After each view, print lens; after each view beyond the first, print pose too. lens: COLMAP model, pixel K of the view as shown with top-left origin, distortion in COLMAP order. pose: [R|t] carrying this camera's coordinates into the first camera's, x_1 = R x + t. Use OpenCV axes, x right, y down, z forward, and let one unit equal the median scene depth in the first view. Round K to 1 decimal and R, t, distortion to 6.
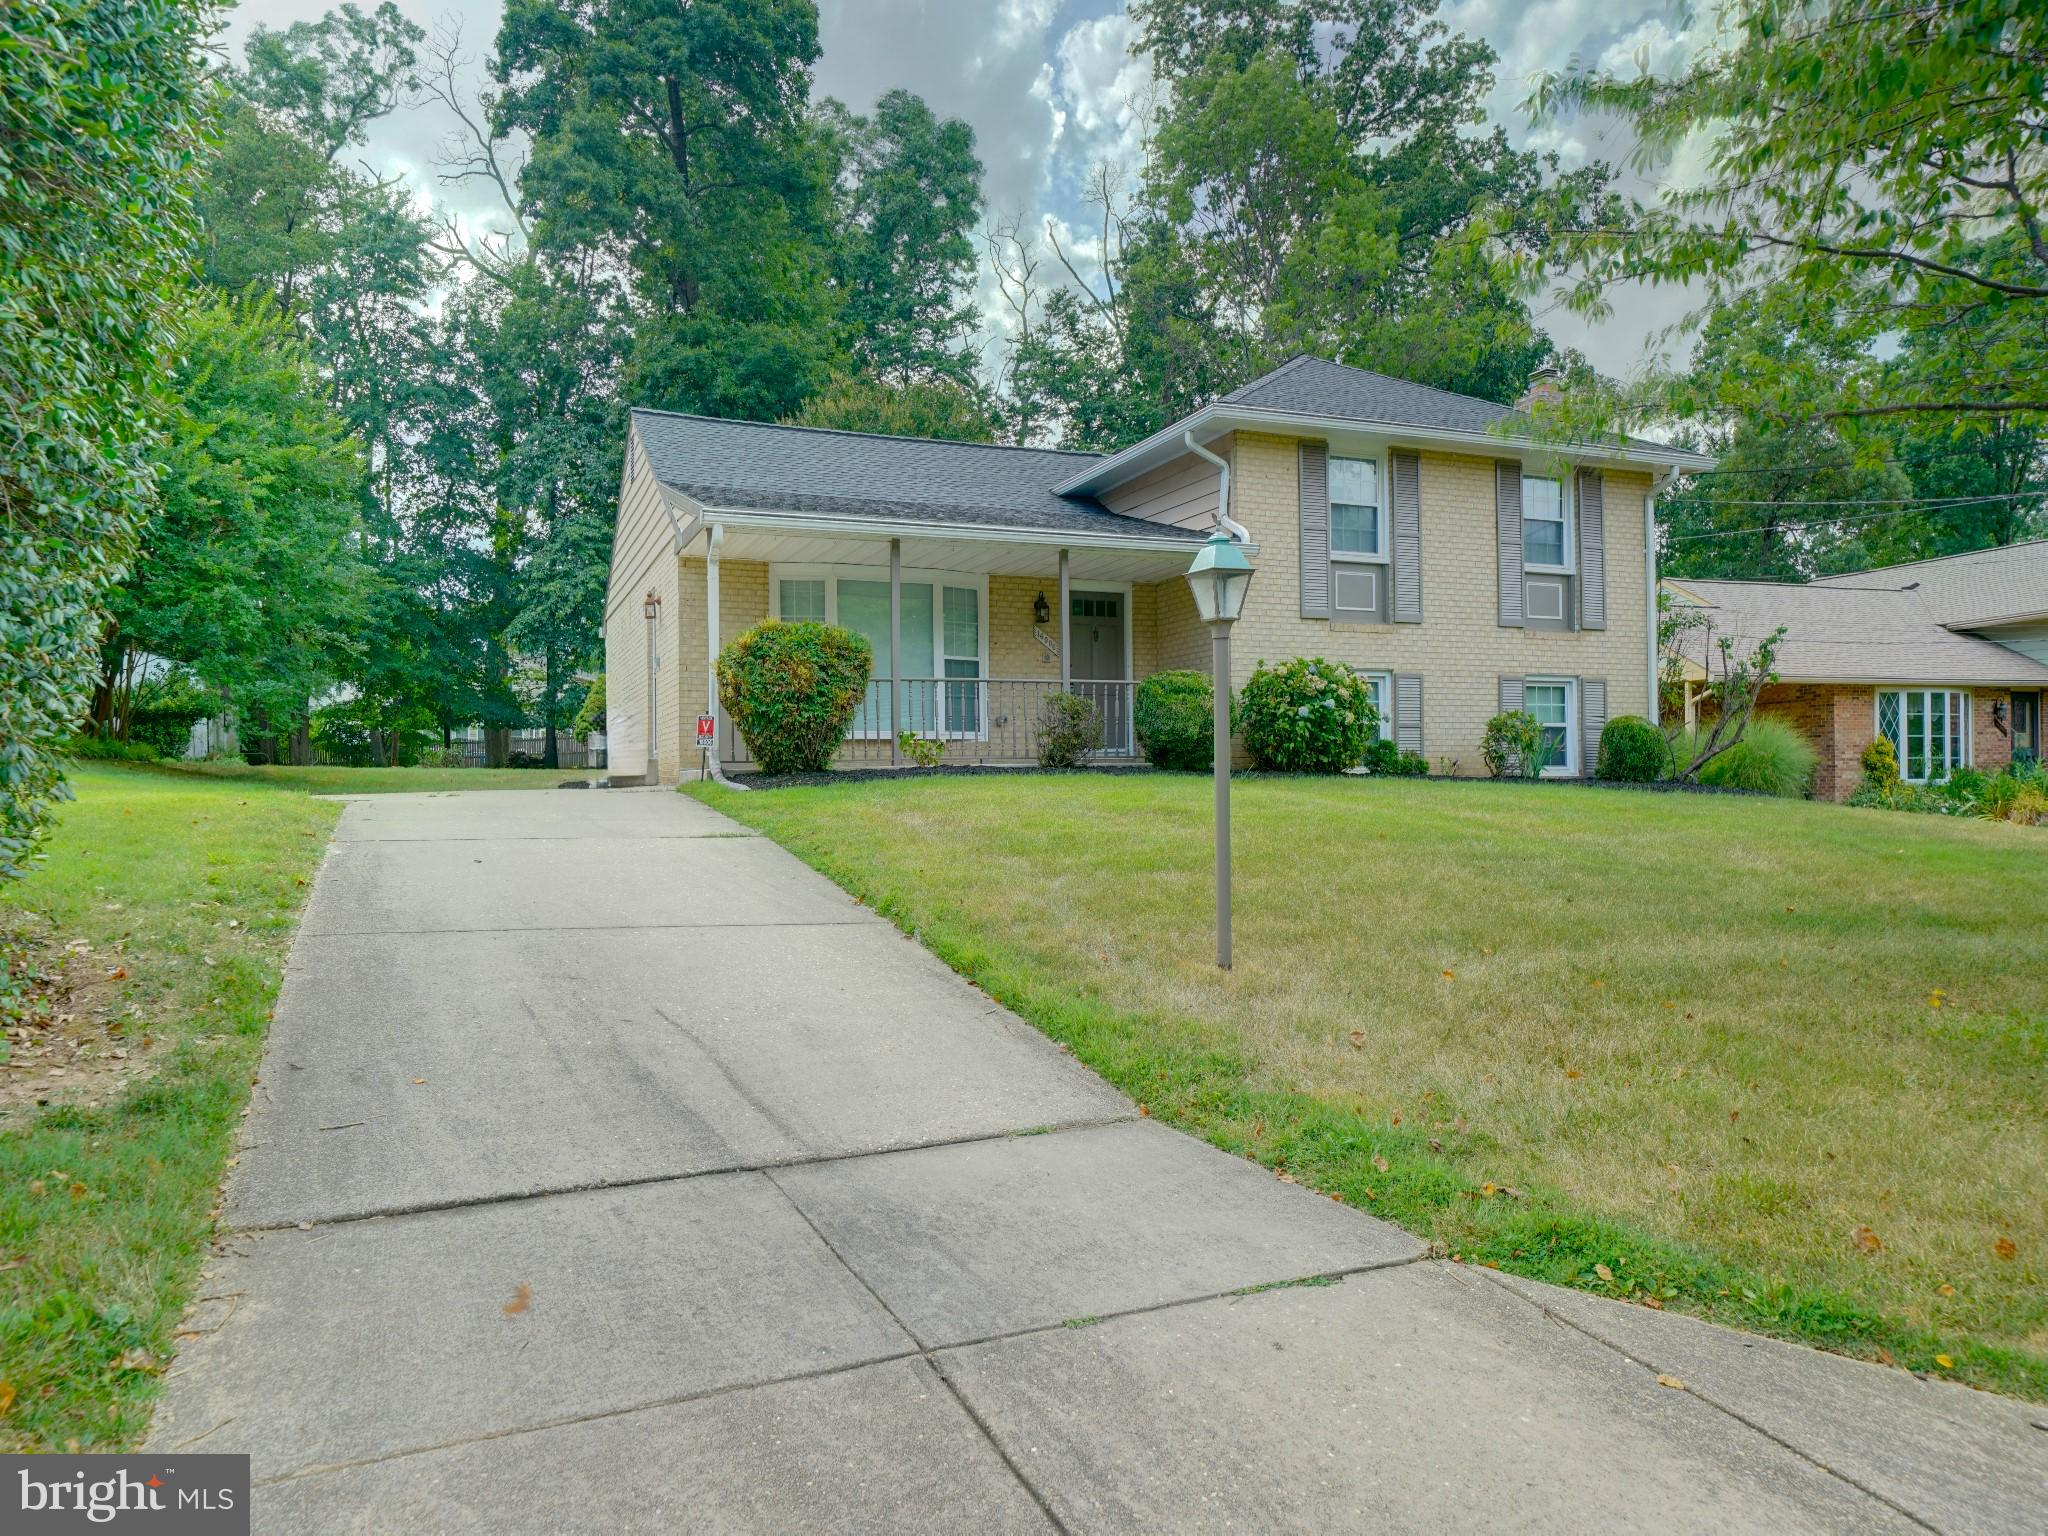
lens RADIAL K [[1401.8, 0, 1038.7], [0, 1401.8, 763.9], [0, 0, 1]] dist [0.032008, 0.013737]
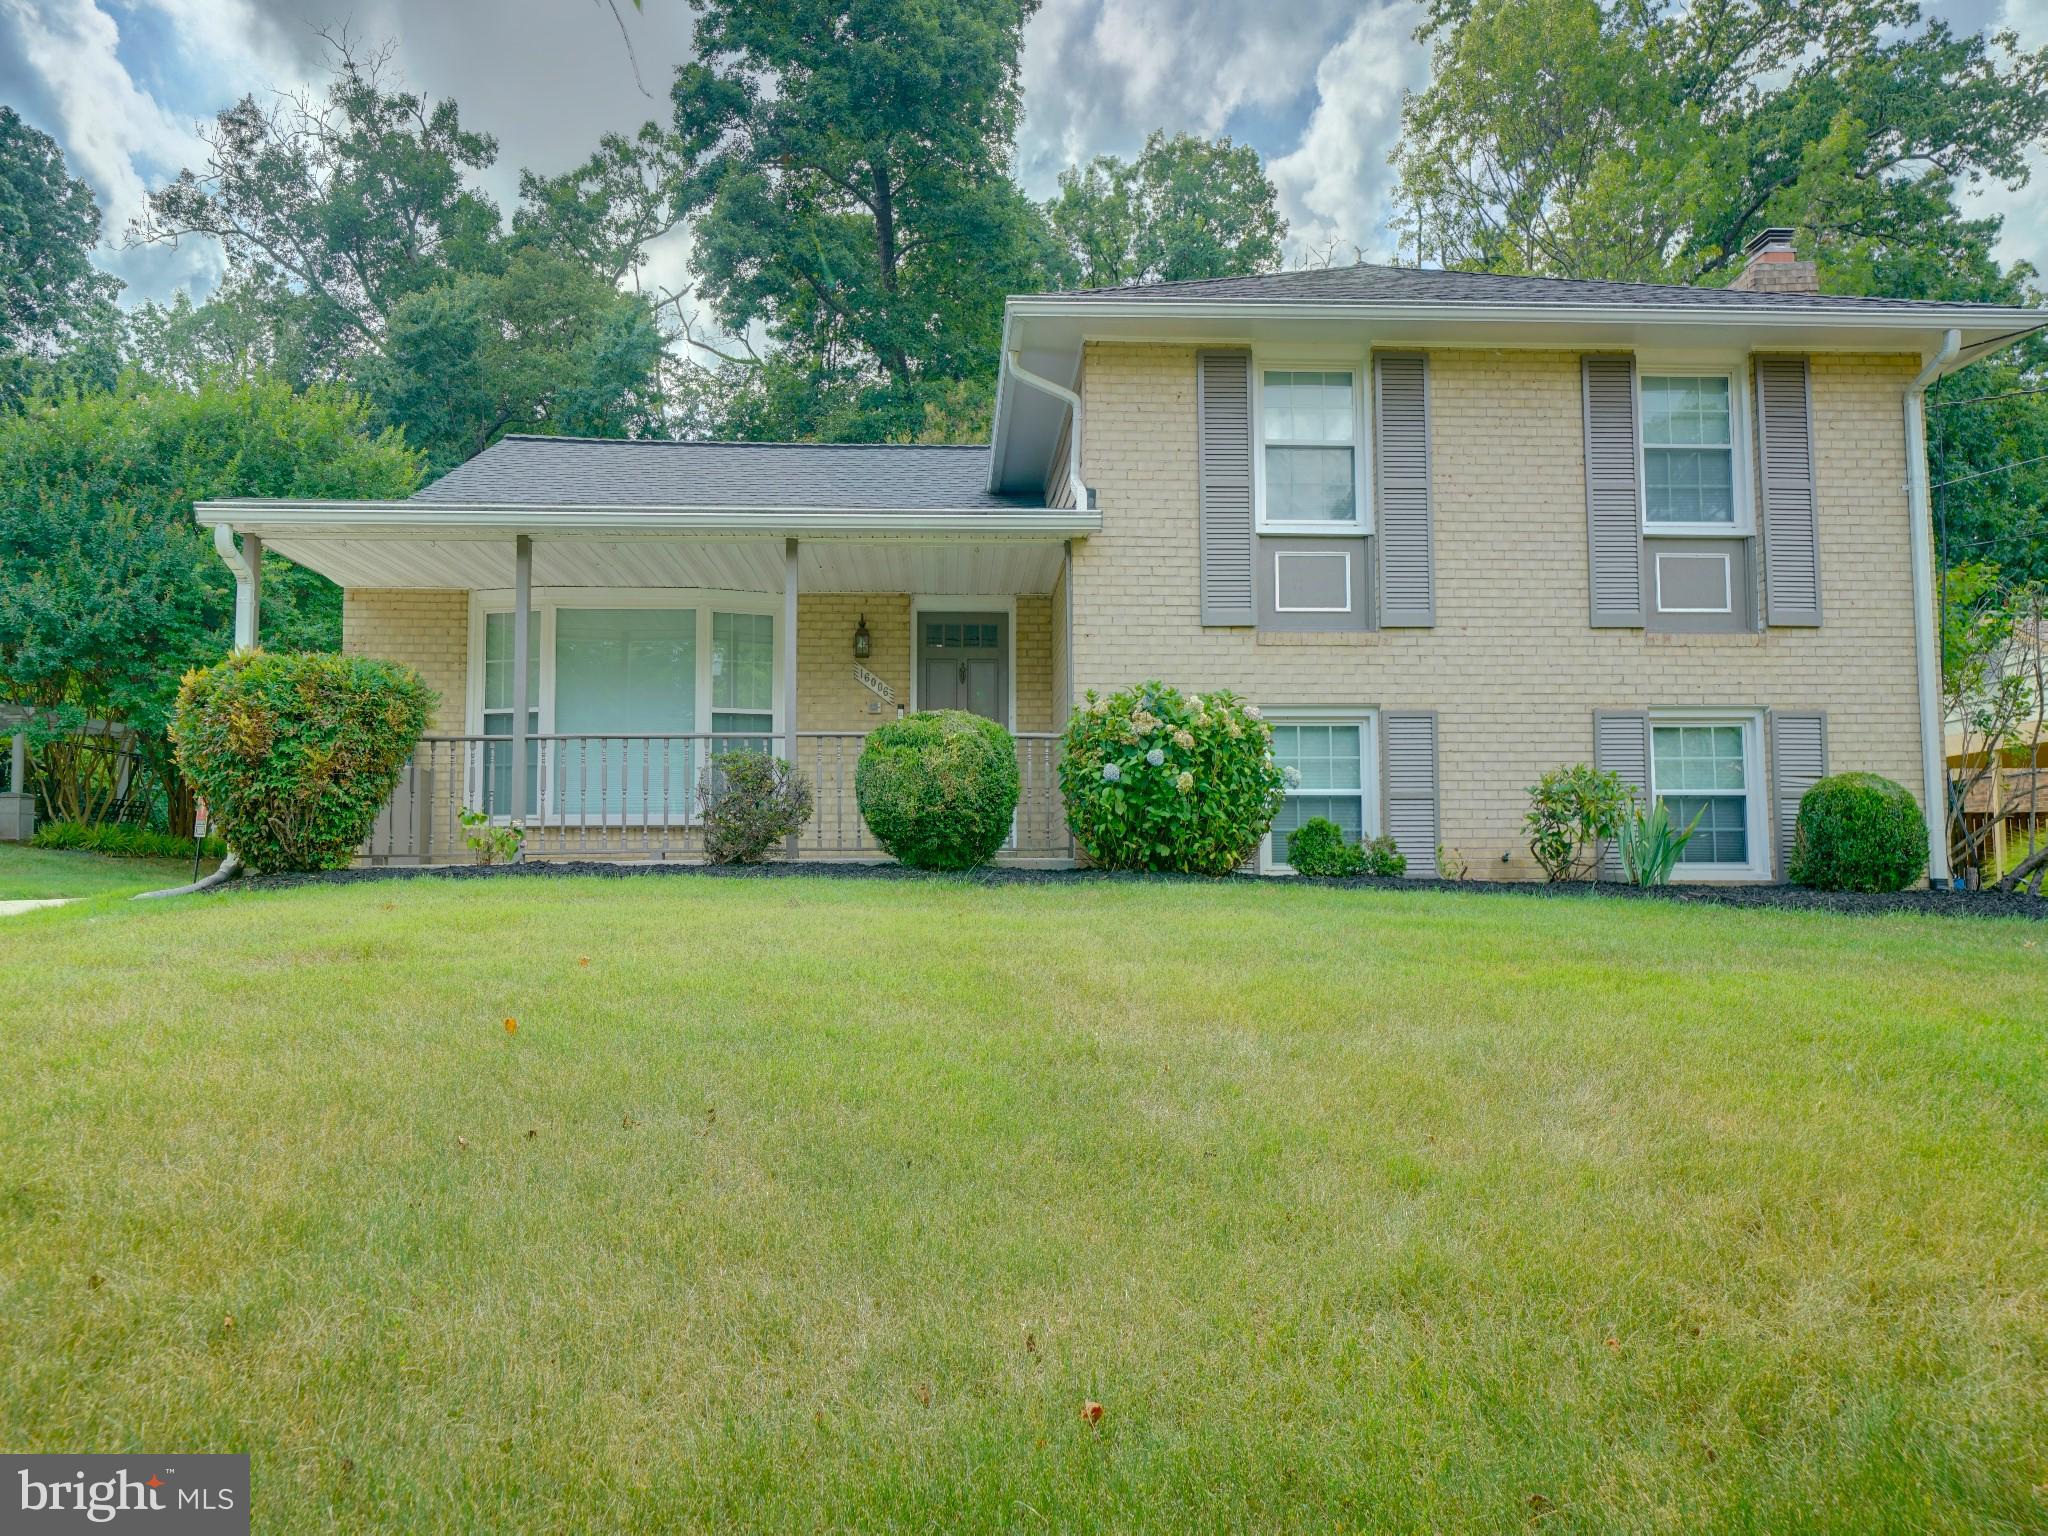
lens RADIAL K [[1401.8, 0, 1016.4], [0, 1401.8, 765.6], [0, 0, 1]] dist [0.032008, 0.013737]
pose [[0.941134, -0.024773, -0.337126, 0.297681], [0.001459, 0.997599, -0.069234, 0.001207], [0.338032, 0.064666, 0.938910, 0.362852]]
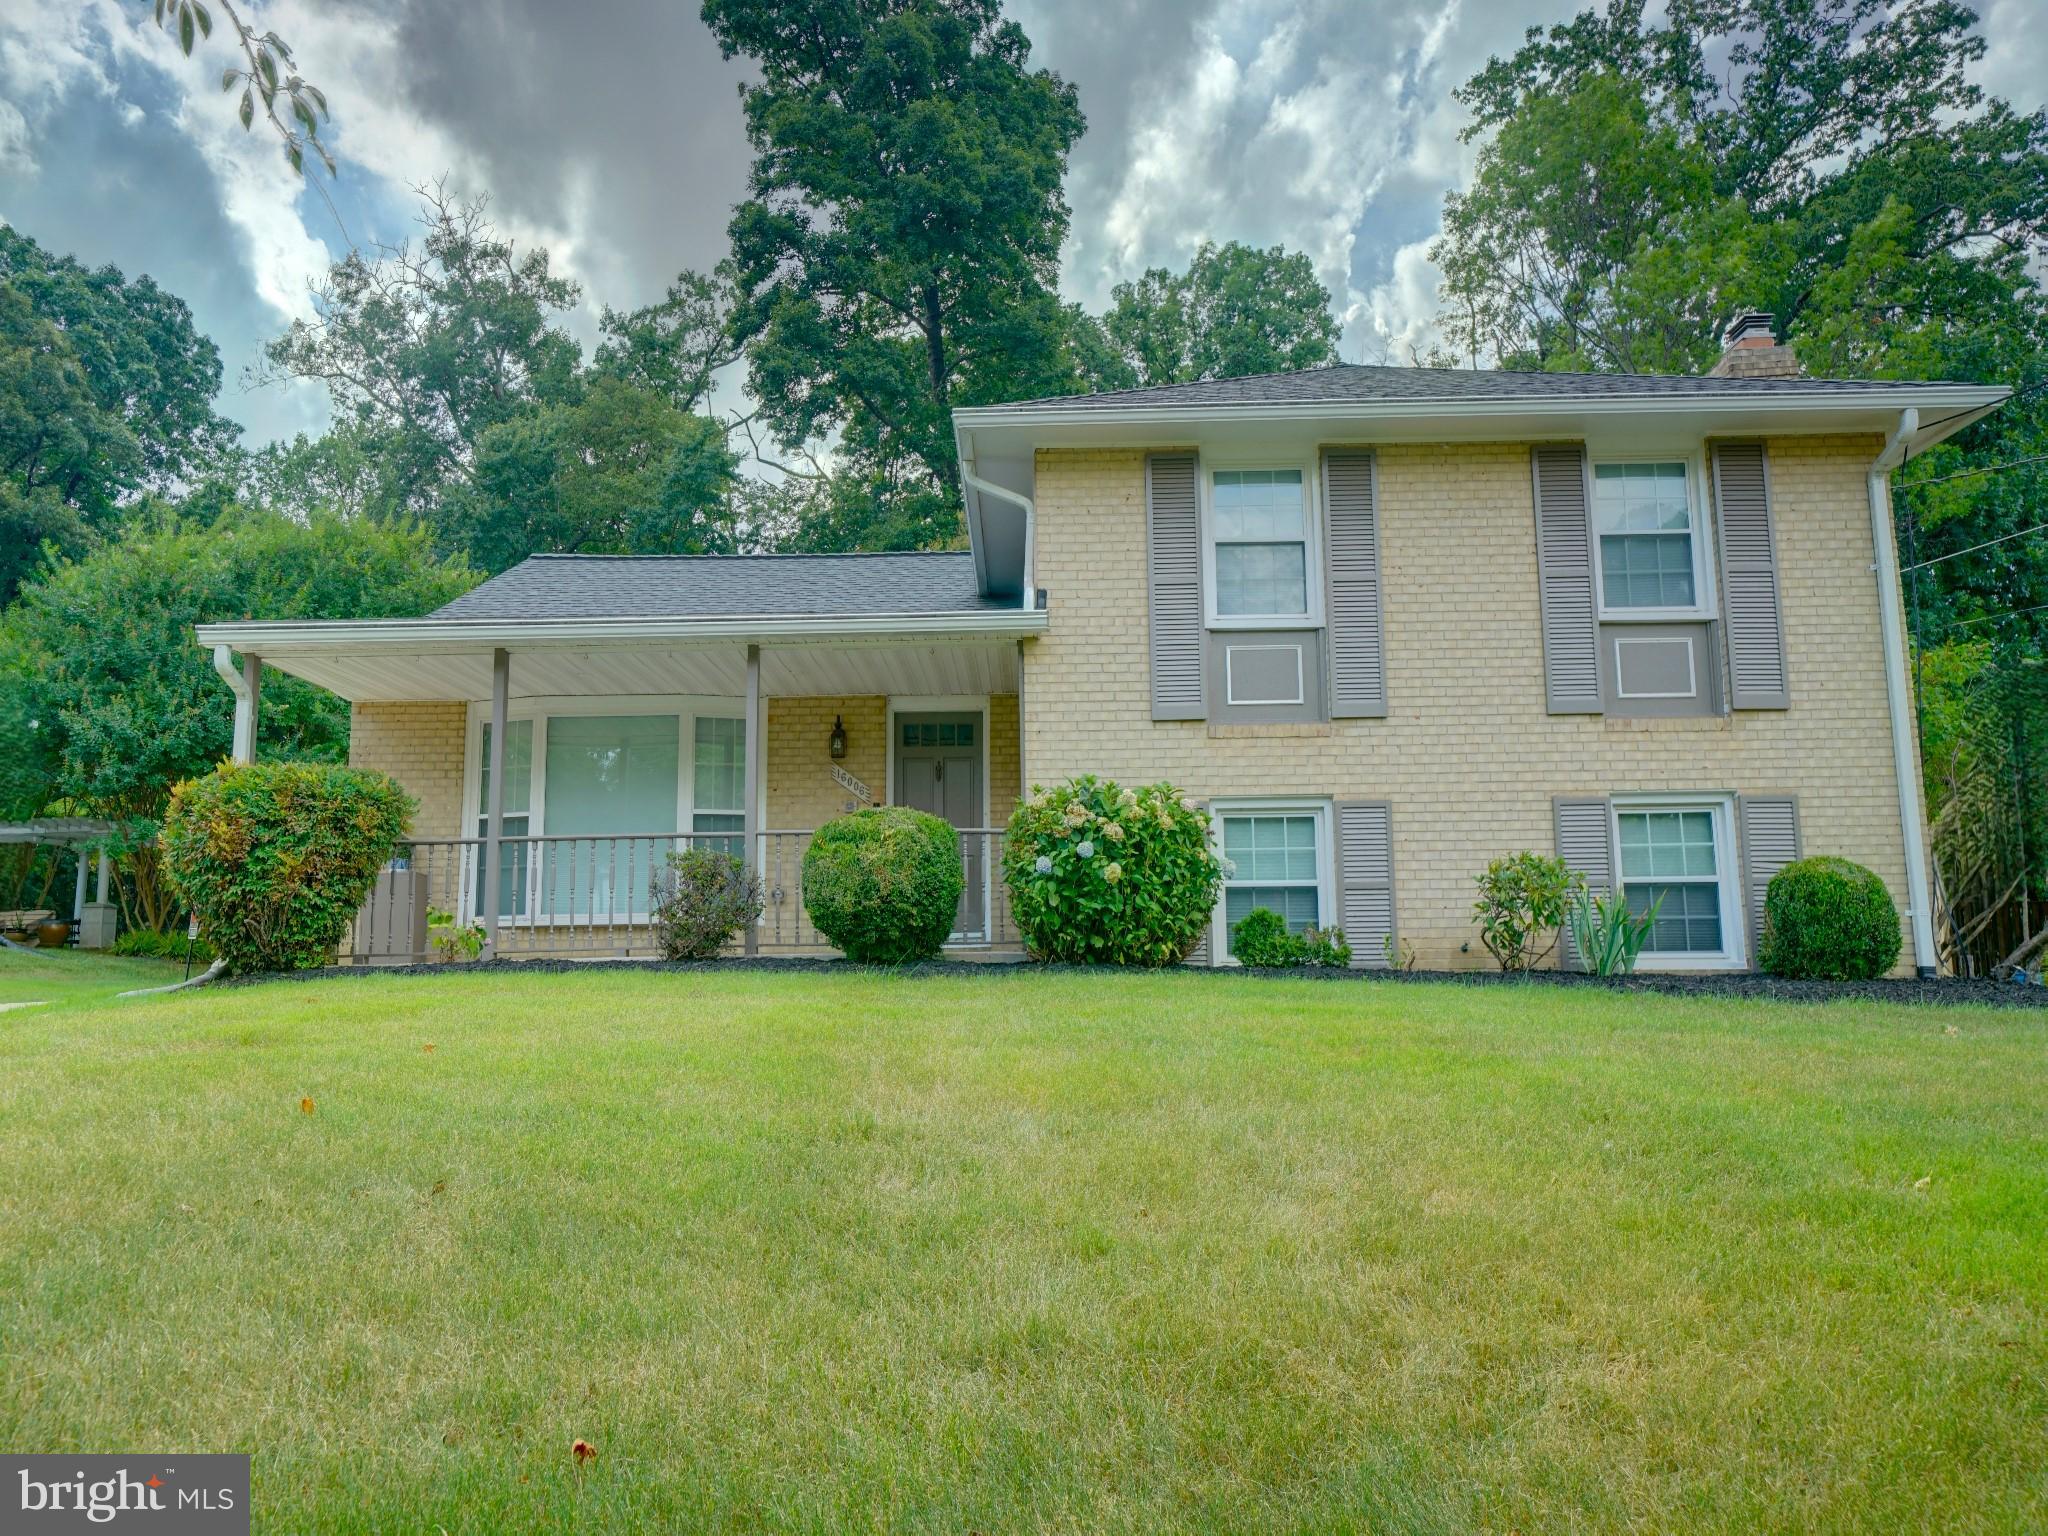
lens RADIAL K [[1401.8, 0, 1008.6], [0, 1401.8, 780.1], [0, 0, 1]] dist [0.032008, 0.013737]
pose [[0.913335, -0.061848, -0.402485, 0.356112], [0.009204, 0.991281, -0.131441, 0.005225], [0.407106, 0.116345, 0.905941, 0.375254]]
